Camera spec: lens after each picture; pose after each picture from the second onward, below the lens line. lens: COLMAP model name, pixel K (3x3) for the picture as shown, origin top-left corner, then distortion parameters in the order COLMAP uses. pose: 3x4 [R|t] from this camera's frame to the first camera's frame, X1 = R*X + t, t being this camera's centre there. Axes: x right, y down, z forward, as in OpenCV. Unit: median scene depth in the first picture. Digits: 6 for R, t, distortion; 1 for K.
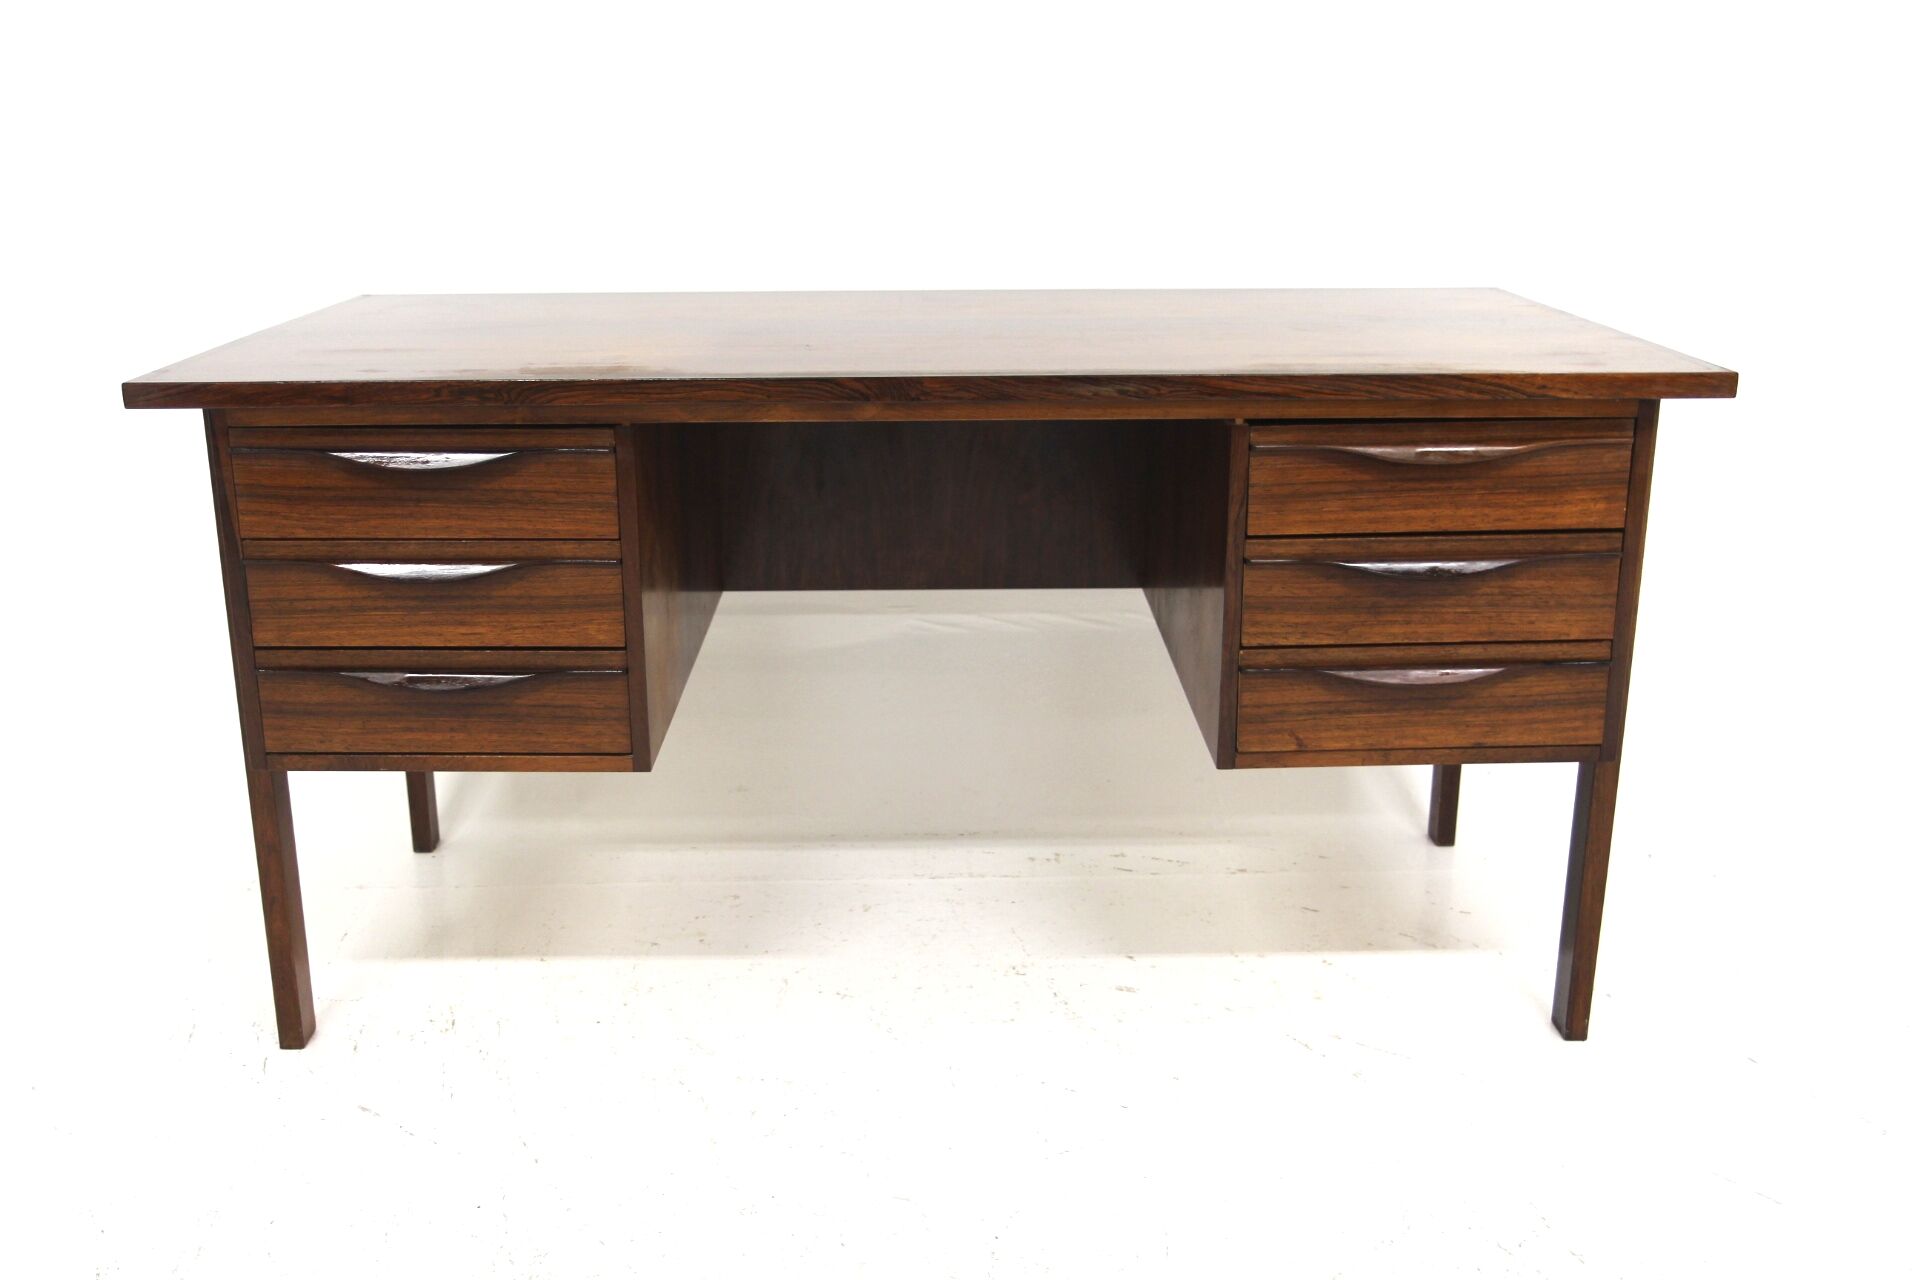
lens RADIAL K [[1815.0, 0, 959.6], [0, 1815.0, 641.0], [0, 0, 1]] dist [-0.001925, 0.000000]
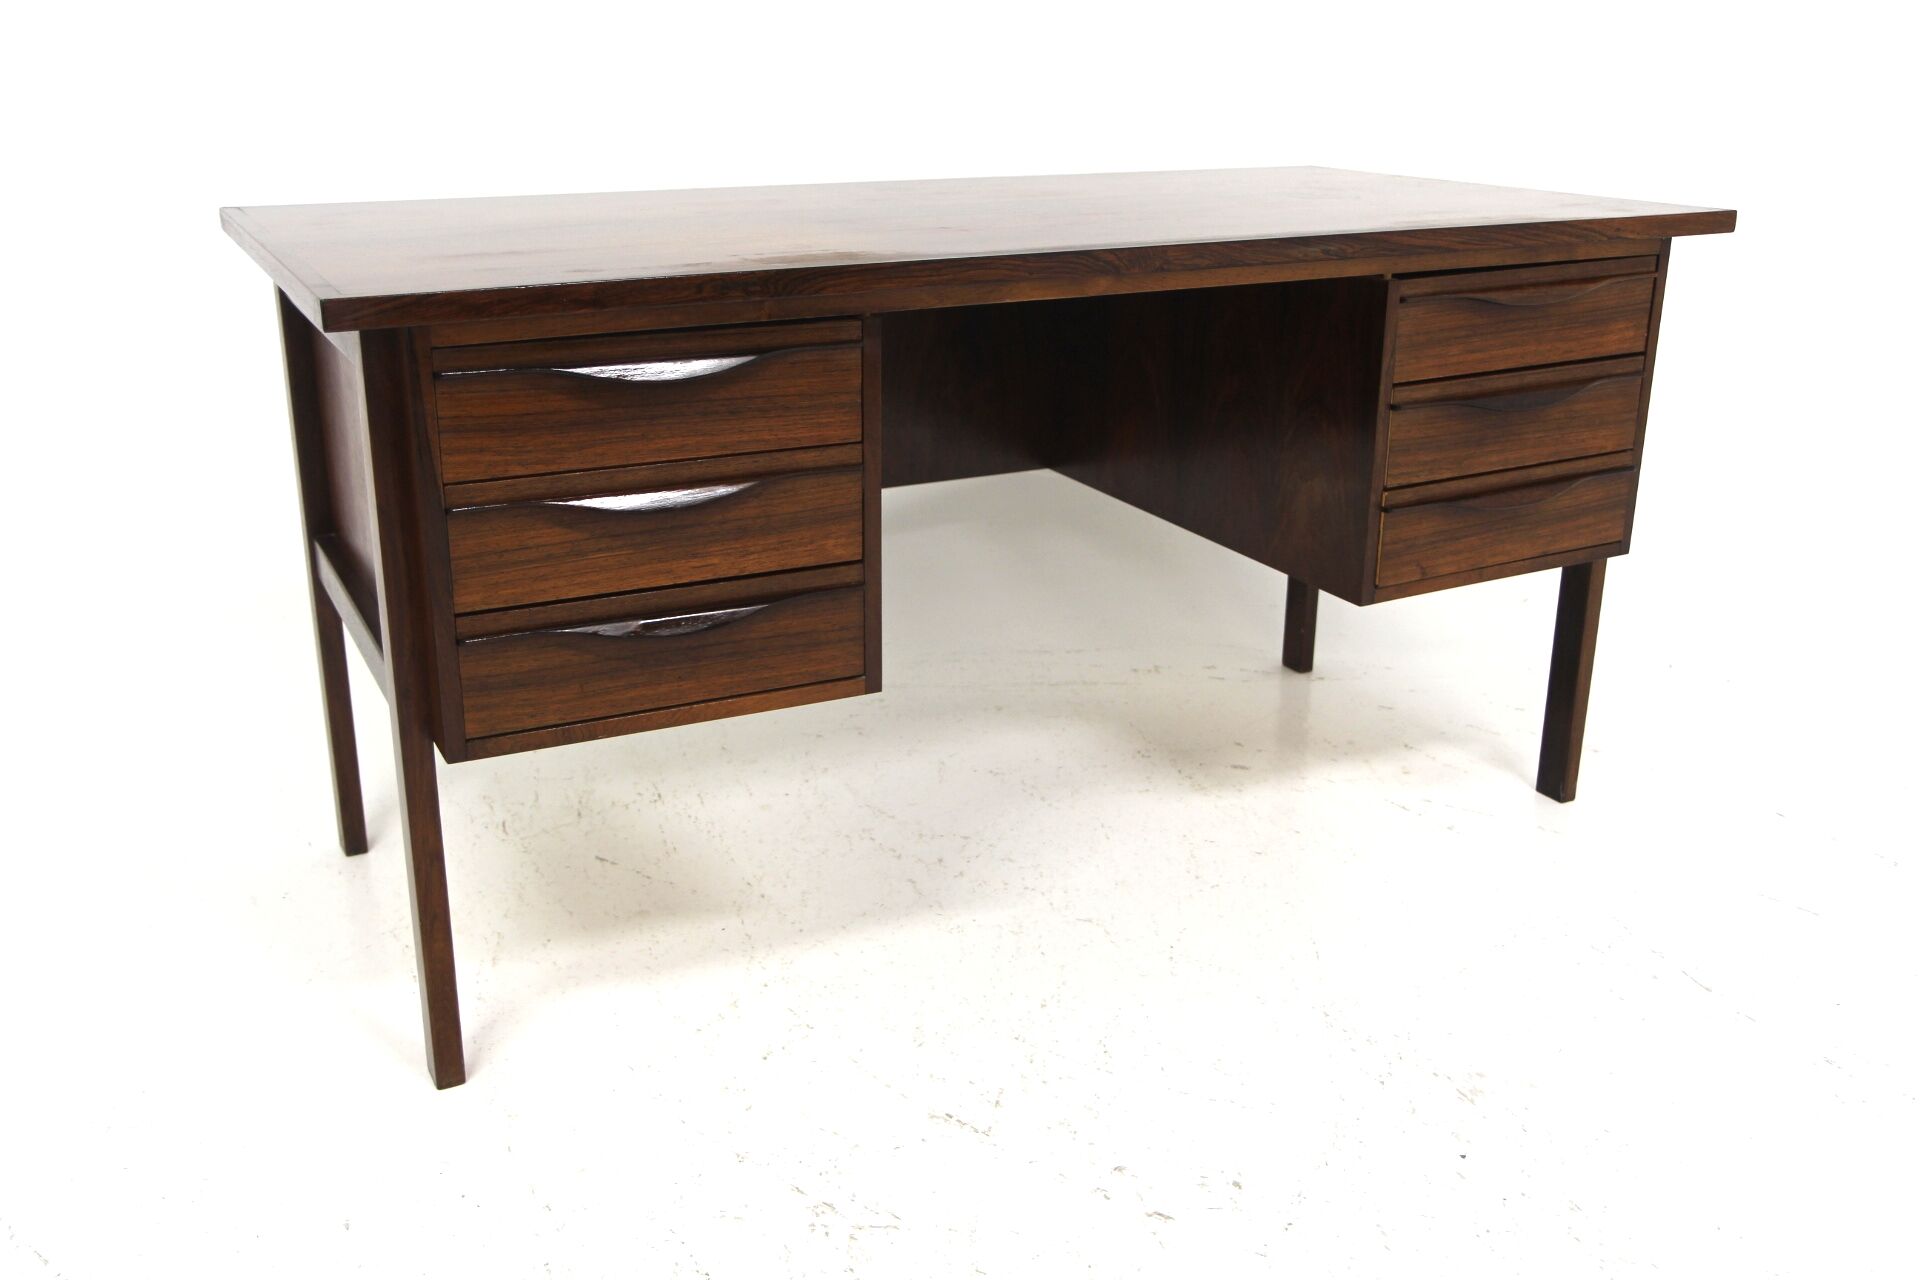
lens RADIAL K [[1761.6, 0, 962.6], [0, 1761.6, 639.1], [0, 0, 1]] dist [-0.004406, 0.000000]
pose [[0.888742, -0.143033, 0.435521, -0.542769], [0.121555, 0.989597, 0.076952, -0.019584], [-0.441997, -0.015450, 0.896884, 0.177033]]
